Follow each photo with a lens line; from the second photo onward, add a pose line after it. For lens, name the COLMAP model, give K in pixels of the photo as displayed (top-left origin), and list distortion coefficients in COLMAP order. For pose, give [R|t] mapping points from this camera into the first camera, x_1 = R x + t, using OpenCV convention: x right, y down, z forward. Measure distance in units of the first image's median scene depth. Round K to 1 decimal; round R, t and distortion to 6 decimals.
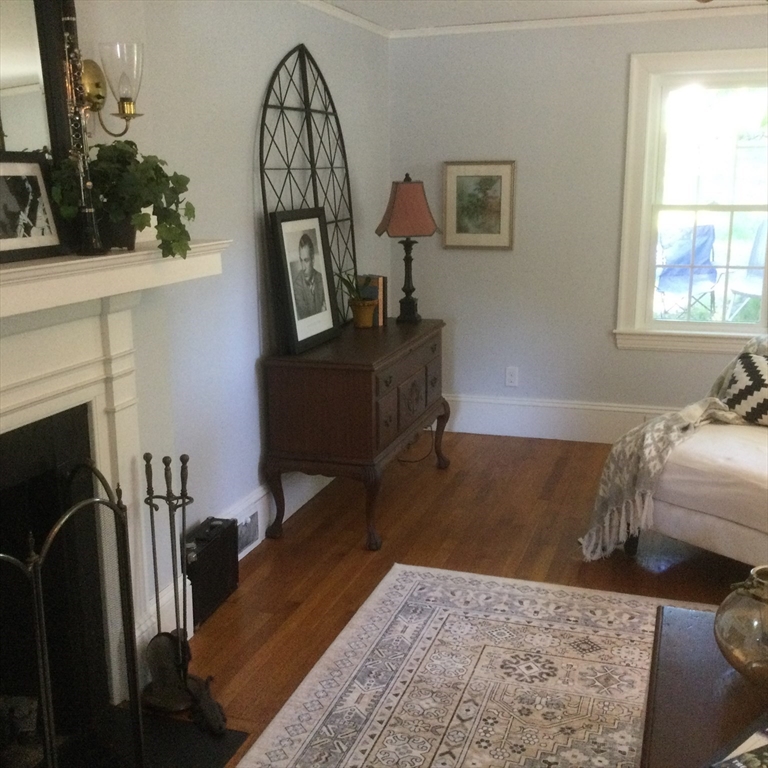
lens RADIAL K [[919.1, 0, 384.0], [0, 919.1, 384.0], [0, 0, 1]] dist [0.103531, -0.209981]
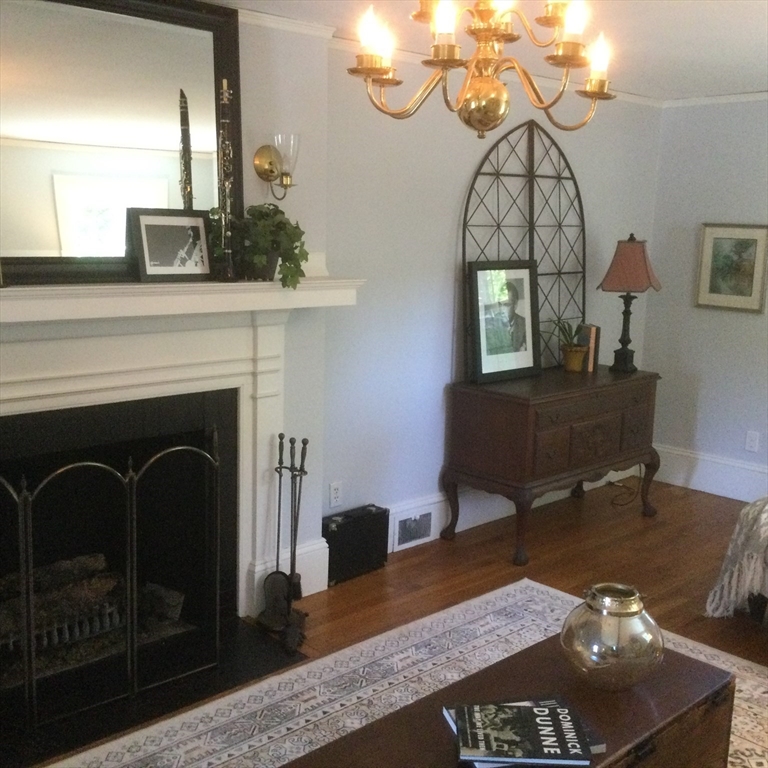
lens RADIAL K [[919.1, 0, 384.0], [0, 919.1, 384.0], [0, 0, 1]] dist [0.103531, -0.209981]
pose [[0.887230, 0.116892, -0.446272, 0.328051], [-0.139170, 0.990117, -0.017341, 0.004848], [0.439834, 0.077493, 0.894729, -0.093744]]
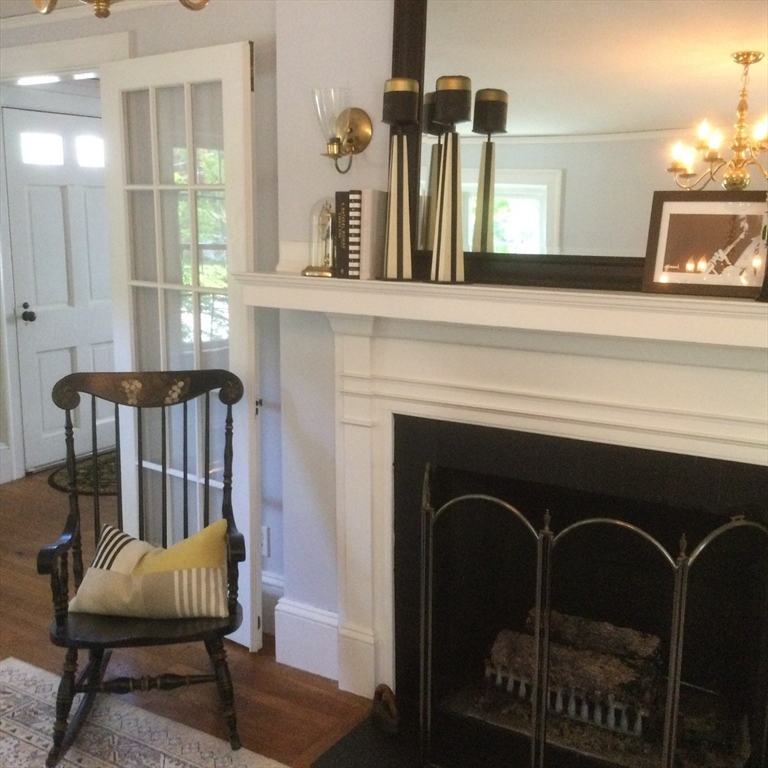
lens RADIAL K [[949.0, 0, 384.0], [0, 949.0, 384.0], [0, 0, 1]] dist [0.005059, 0.003744]
pose [[-0.277001, 0.172481, -0.945262, 0.403676], [-0.214398, 0.947861, 0.235783, -0.118460], [0.936645, 0.267975, -0.225578, 0.518830]]
